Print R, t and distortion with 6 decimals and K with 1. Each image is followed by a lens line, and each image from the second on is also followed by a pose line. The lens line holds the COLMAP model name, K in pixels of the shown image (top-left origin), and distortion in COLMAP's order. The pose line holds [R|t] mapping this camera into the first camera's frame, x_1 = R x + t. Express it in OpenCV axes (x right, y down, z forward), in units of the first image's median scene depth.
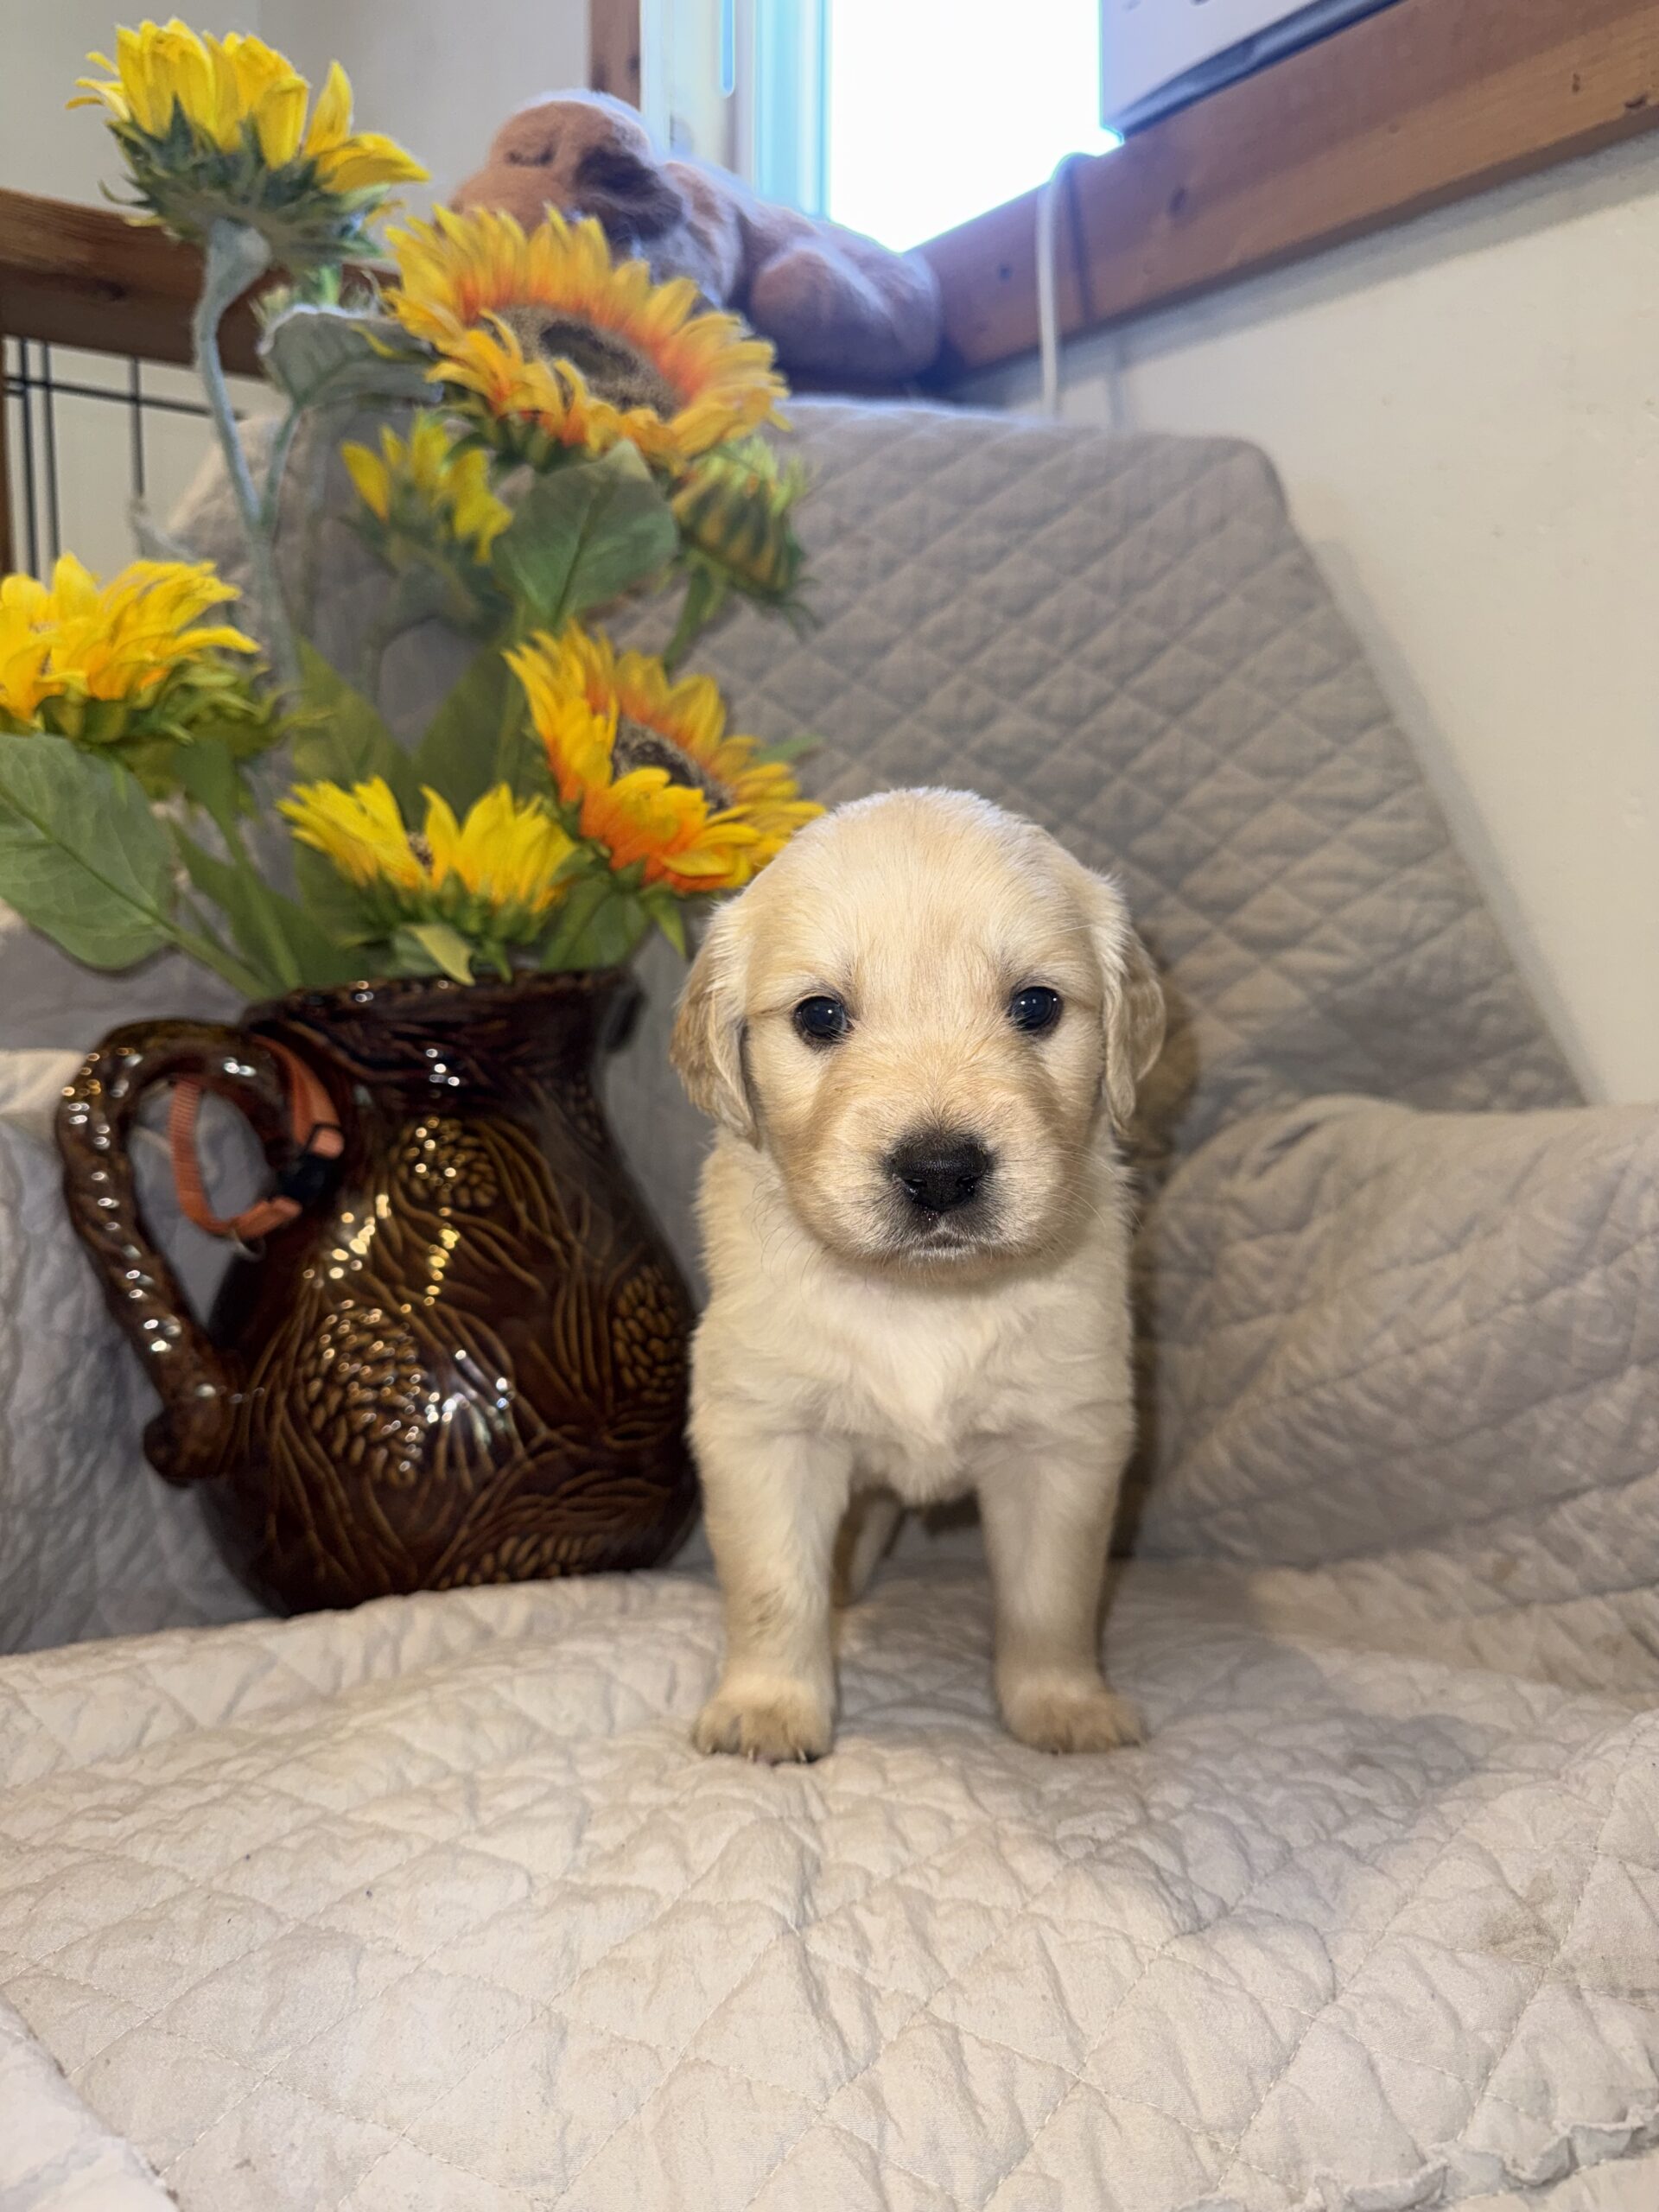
lens RADIAL K [[1651.5, 0, 826.7], [0, 1651.5, 1140.9], [0, 0, 1]] dist [-0.002668, -0.076186]
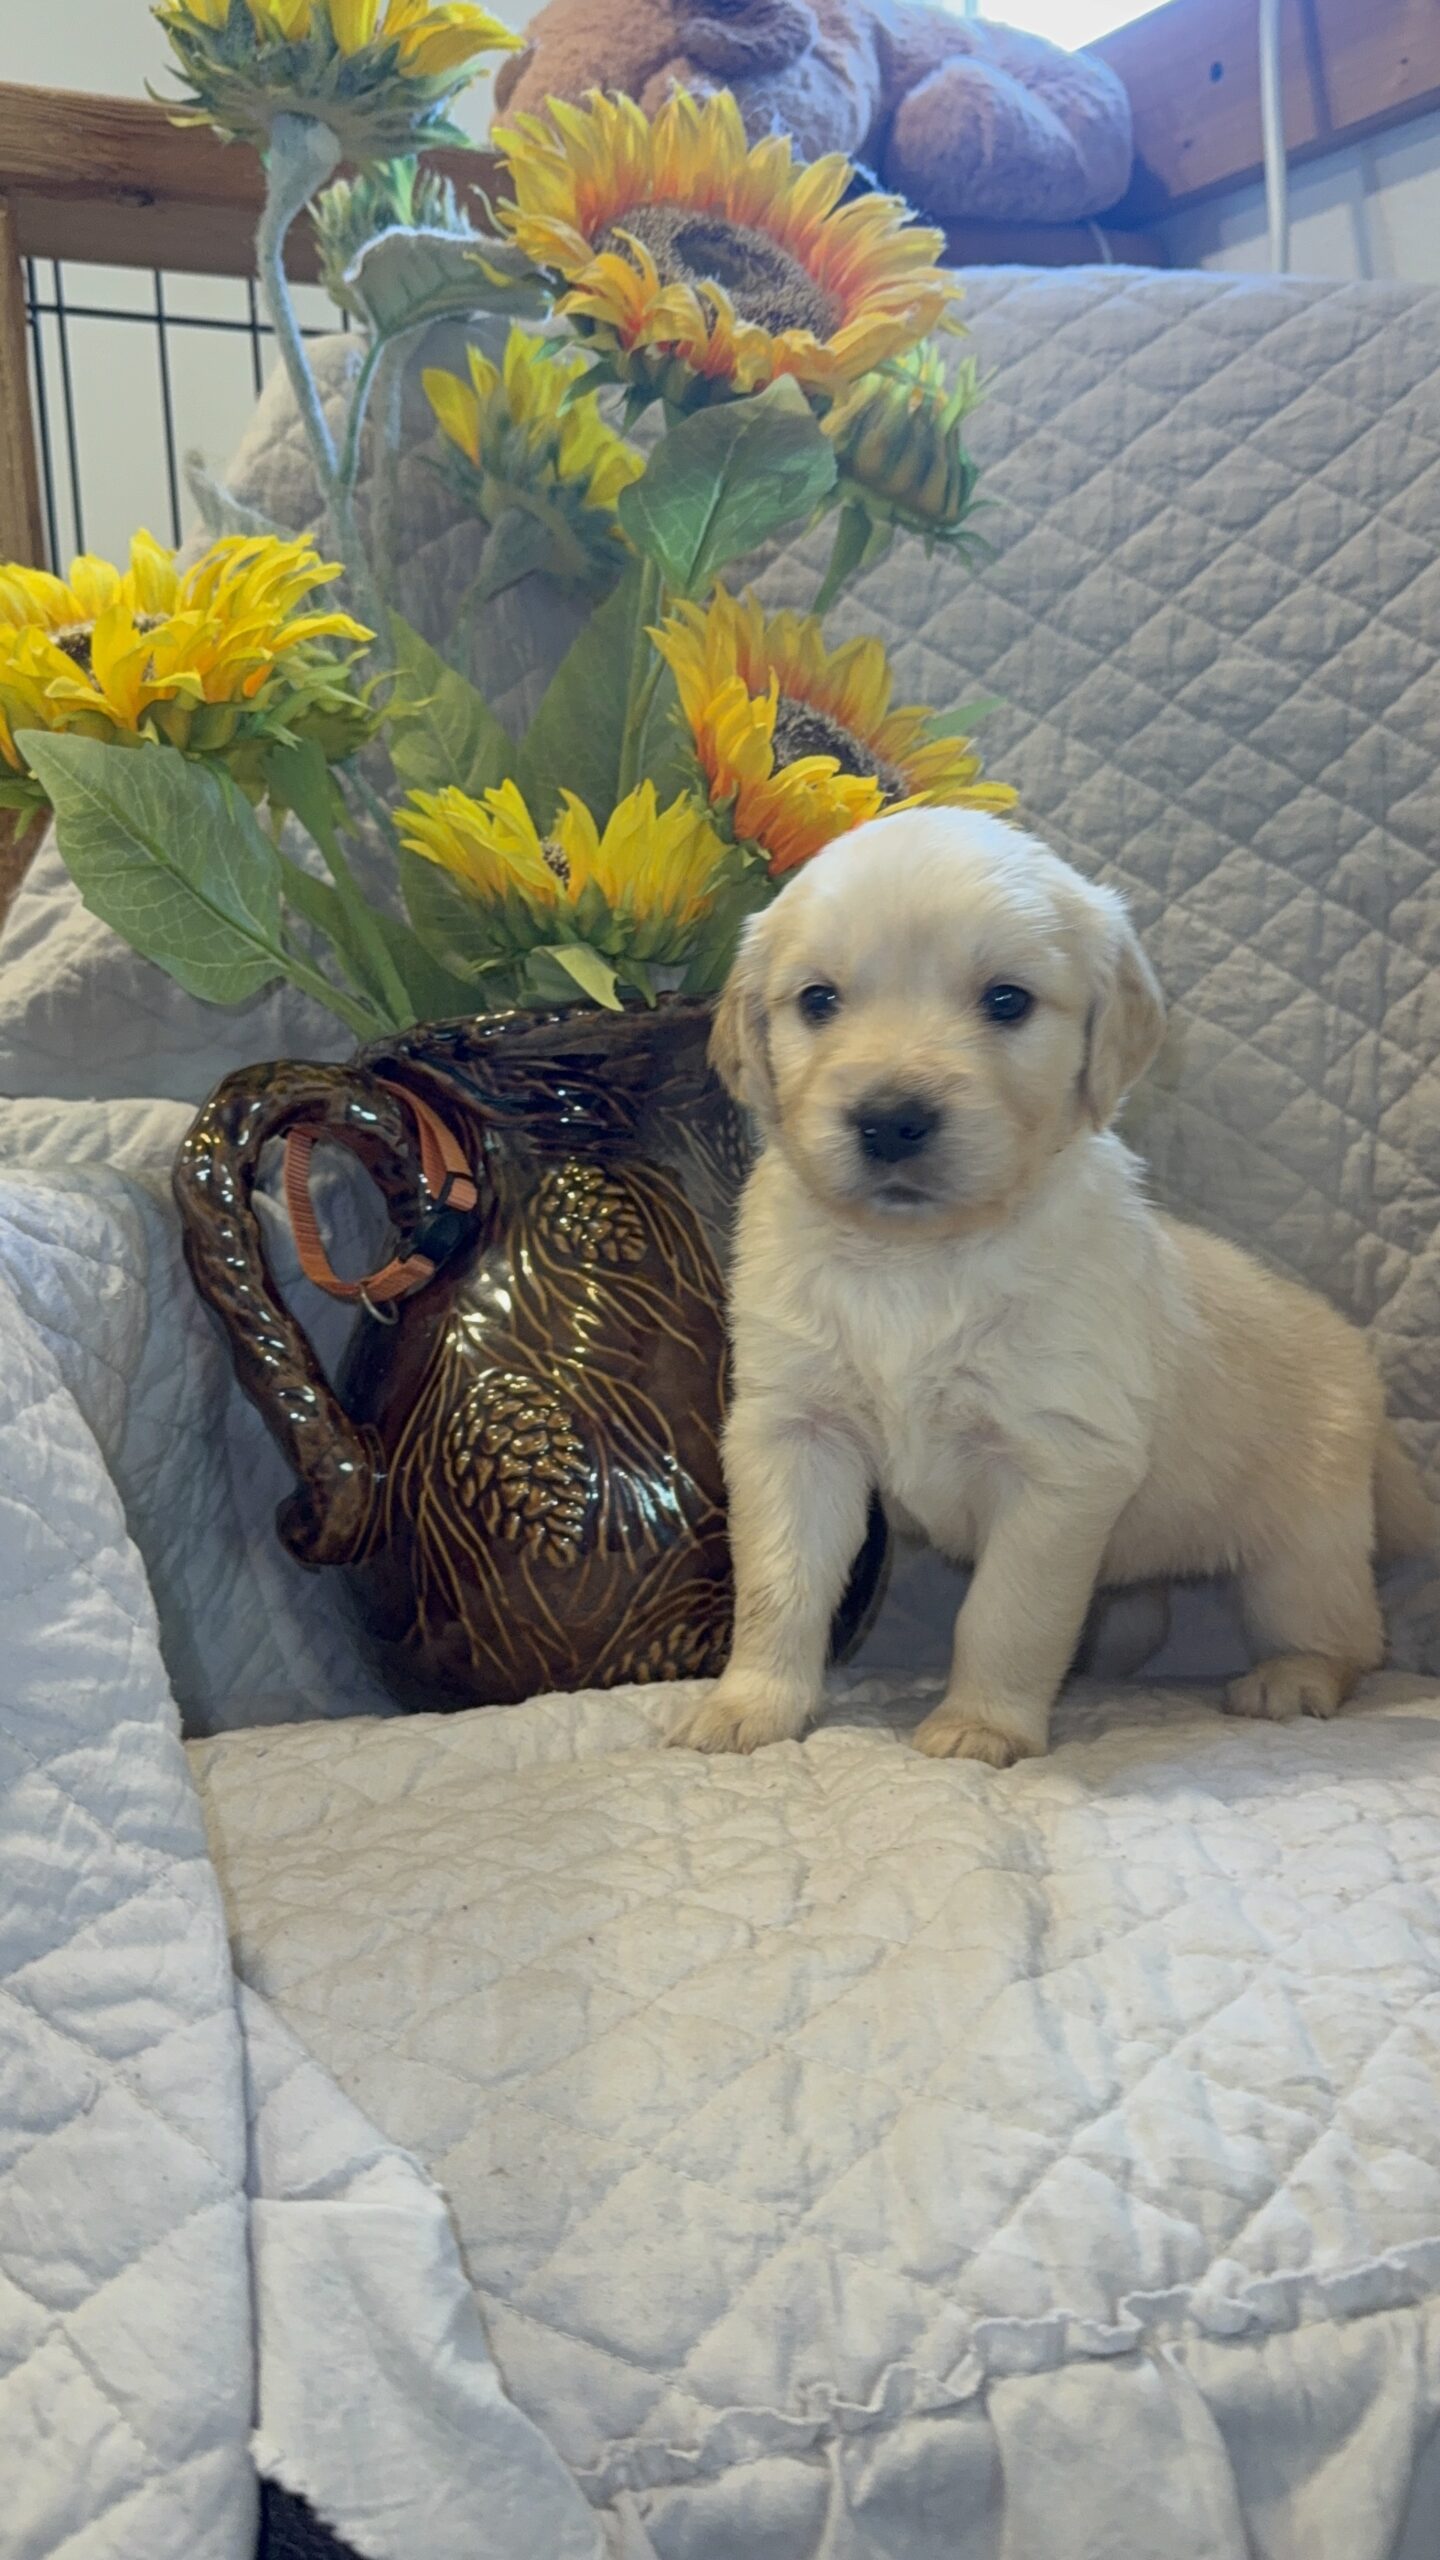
lens RADIAL K [[2131.1, 0, 722.3], [0, 2131.1, 1298.7], [0, 0, 1]] dist [0.099698, -0.242788]
pose [[0.992463, -0.014944, -0.121628, -0.018710], [0.020091, 0.998949, 0.041198, 0.011798], [0.120884, -0.043331, 0.991720, -0.123149]]
